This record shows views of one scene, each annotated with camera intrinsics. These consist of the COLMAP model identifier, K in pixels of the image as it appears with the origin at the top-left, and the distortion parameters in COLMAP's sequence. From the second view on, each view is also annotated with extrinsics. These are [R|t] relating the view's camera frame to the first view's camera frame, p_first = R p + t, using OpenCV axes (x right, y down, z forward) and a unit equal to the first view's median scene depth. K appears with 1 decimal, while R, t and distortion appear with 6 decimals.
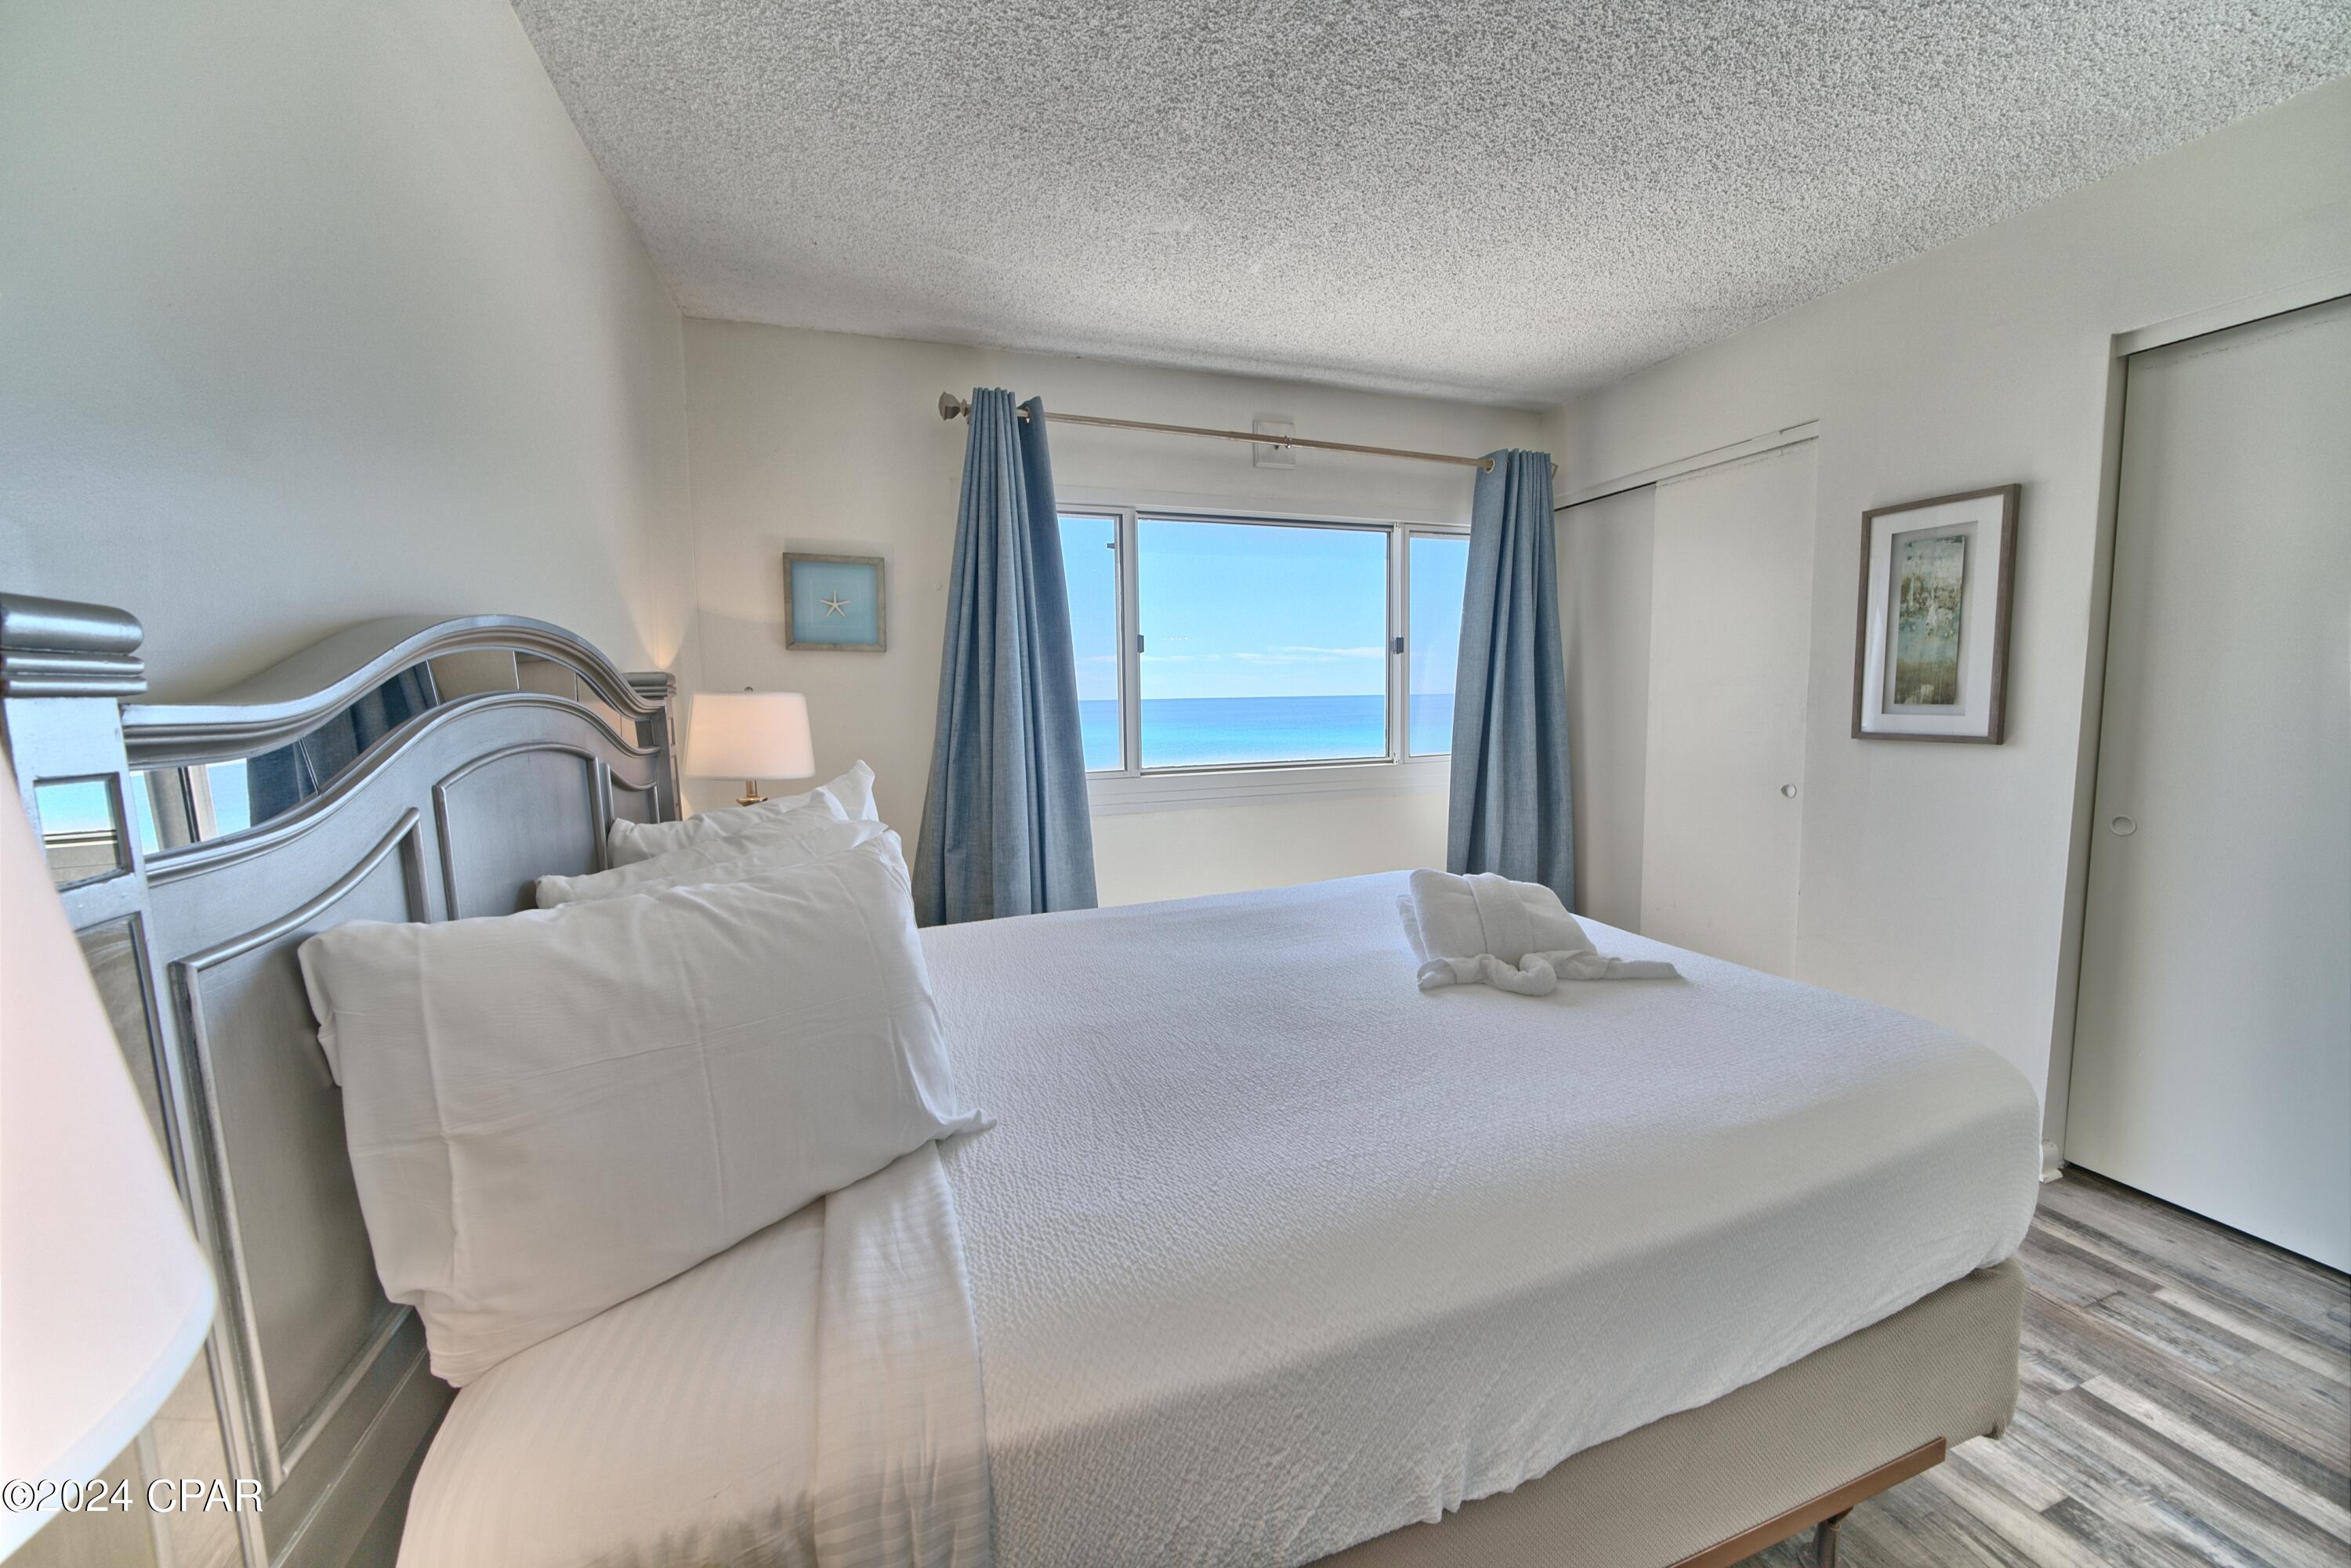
lens RADIAL K [[886.6, 0, 1175.5], [0, 886.6, 784.0], [0, 0, 1]] dist [-0.000165, 0.004594]
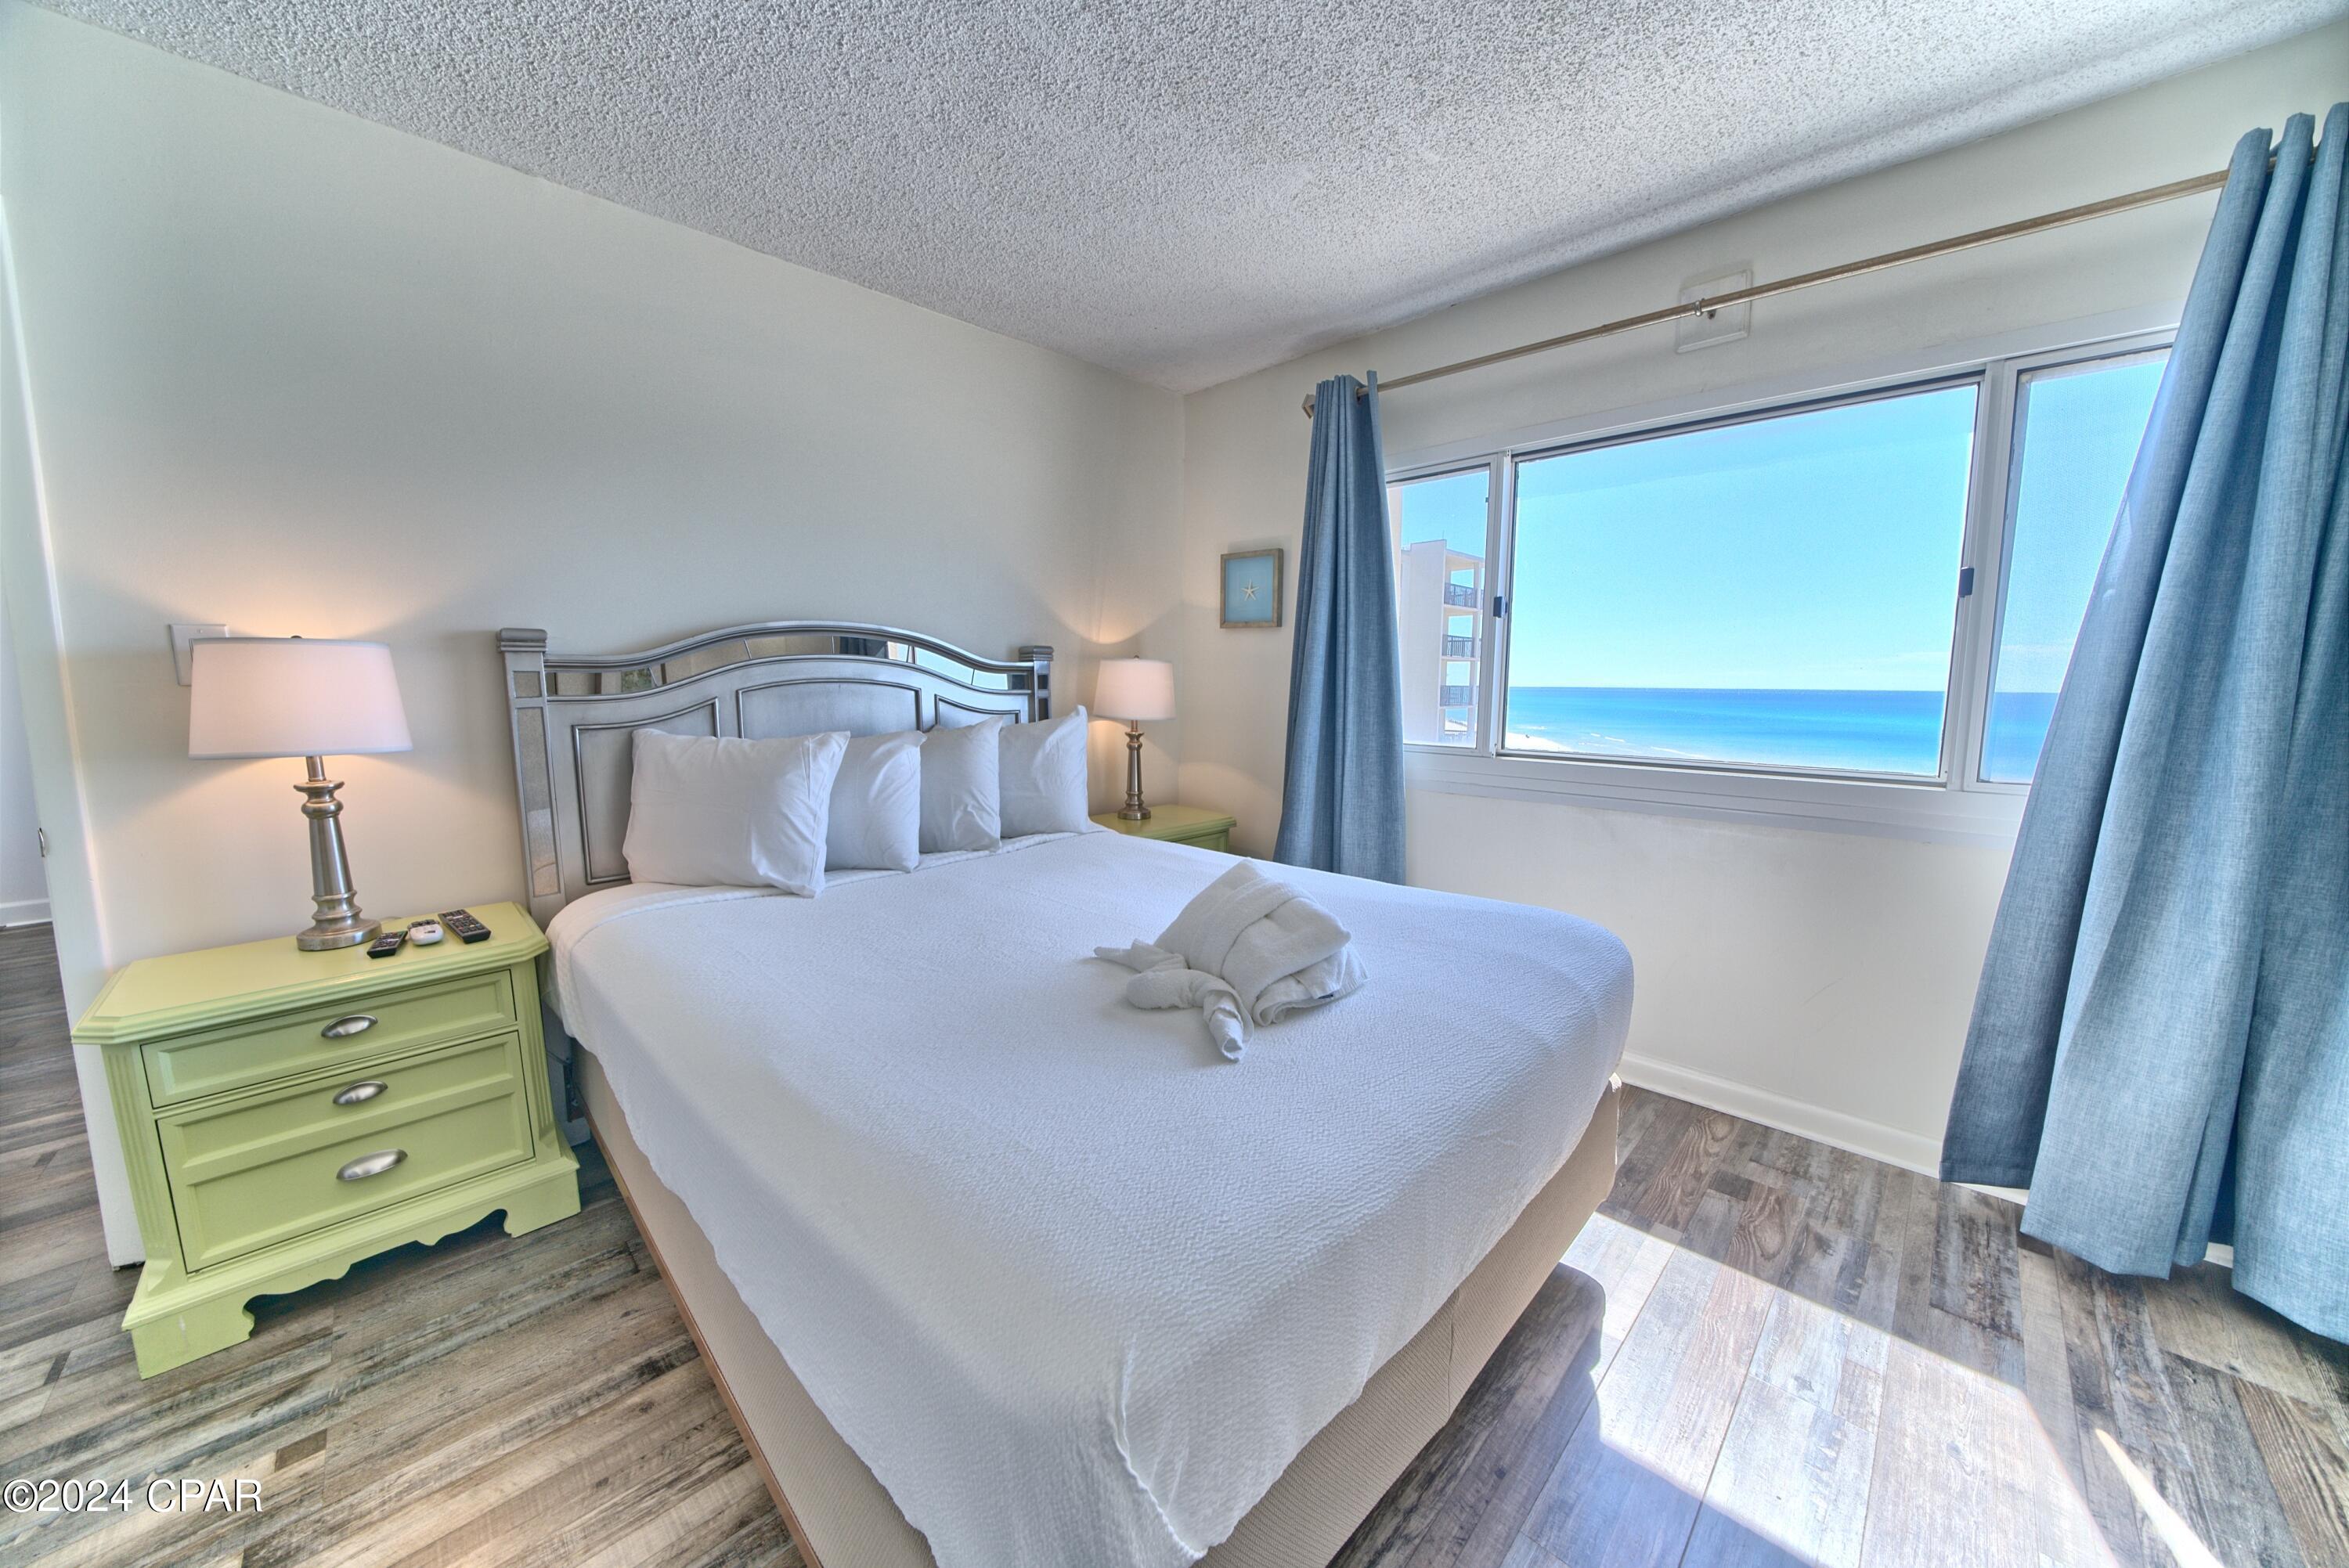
lens RADIAL K [[809.3, 0, 1174.5], [0, 809.3, 784.0], [0, 0, 1]] dist [-0.020330, 0.000055]
pose [[0.403324, 0.143410, -0.903750, 0.661547], [-0.110396, 0.988055, 0.107521, -0.041669], [0.908374, 0.056405, 0.414338, 0.441078]]
